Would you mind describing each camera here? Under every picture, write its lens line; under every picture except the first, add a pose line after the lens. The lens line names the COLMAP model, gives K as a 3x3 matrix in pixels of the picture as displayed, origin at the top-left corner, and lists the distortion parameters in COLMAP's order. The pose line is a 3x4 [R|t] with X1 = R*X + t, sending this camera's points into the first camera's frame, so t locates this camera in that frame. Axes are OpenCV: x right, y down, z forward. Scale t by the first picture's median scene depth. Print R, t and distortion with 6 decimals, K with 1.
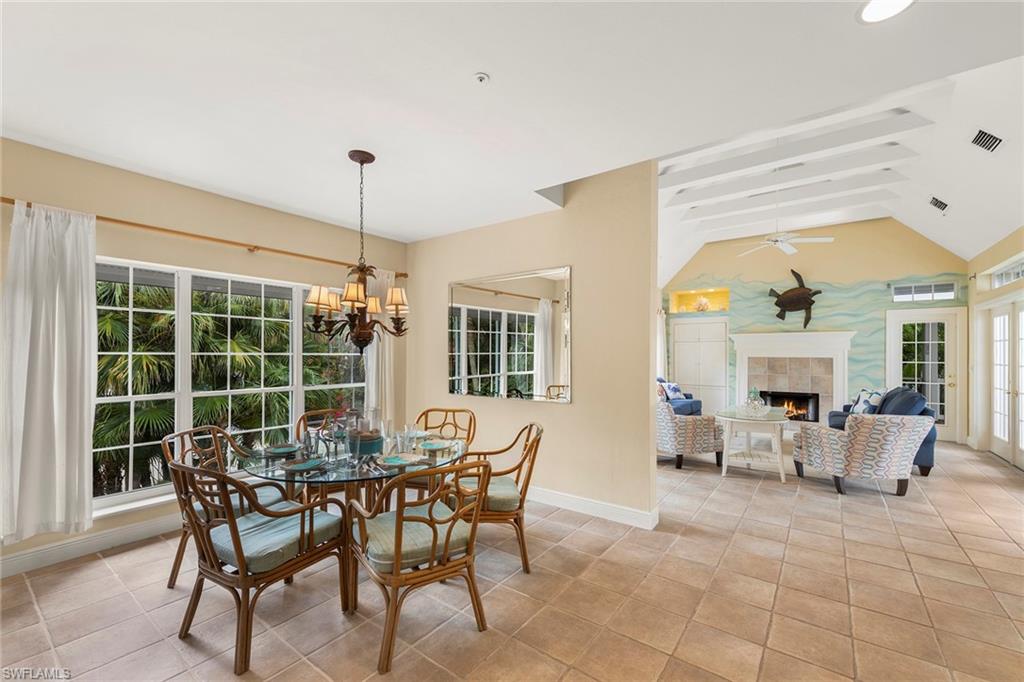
lens RADIAL K [[419.2, 0, 513.1], [0, 419.2, 350.7], [0, 0, 1]] dist [0.004540, 0.000340]
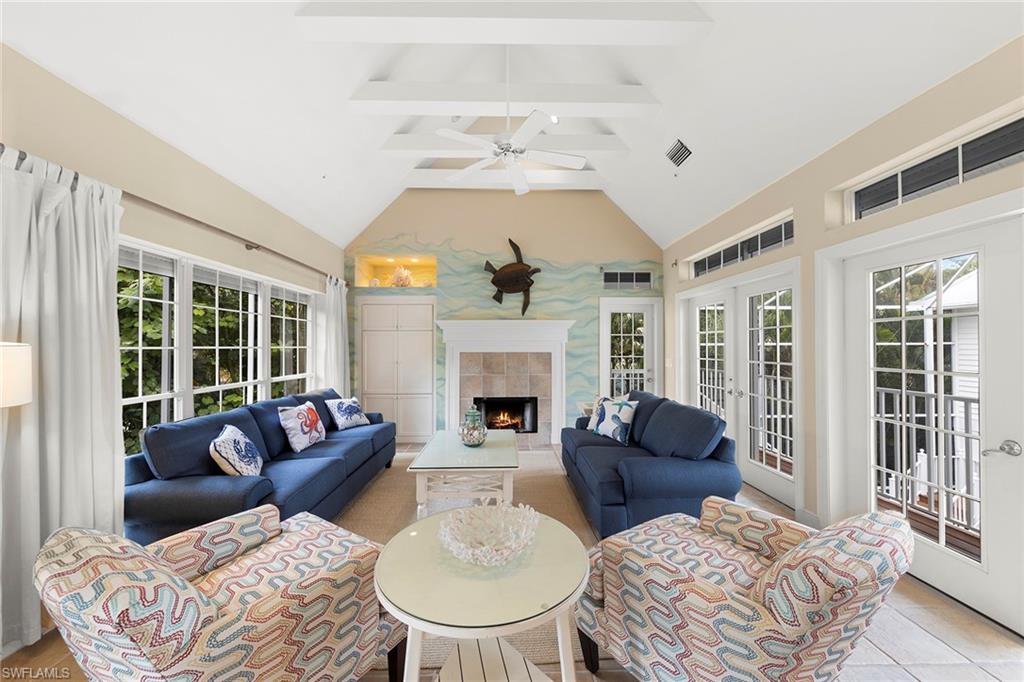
lens RADIAL K [[400.5, 0, 512.7], [0, 400.5, 344.4], [0, 0, 1]] dist [0.000342, -0.000012]
pose [[0.793522, 0.000686, 0.608542, 0.219936], [-0.000829, 1.000000, -0.000046, 0.001248], [-0.608541, -0.000468, 0.793522, 0.412547]]
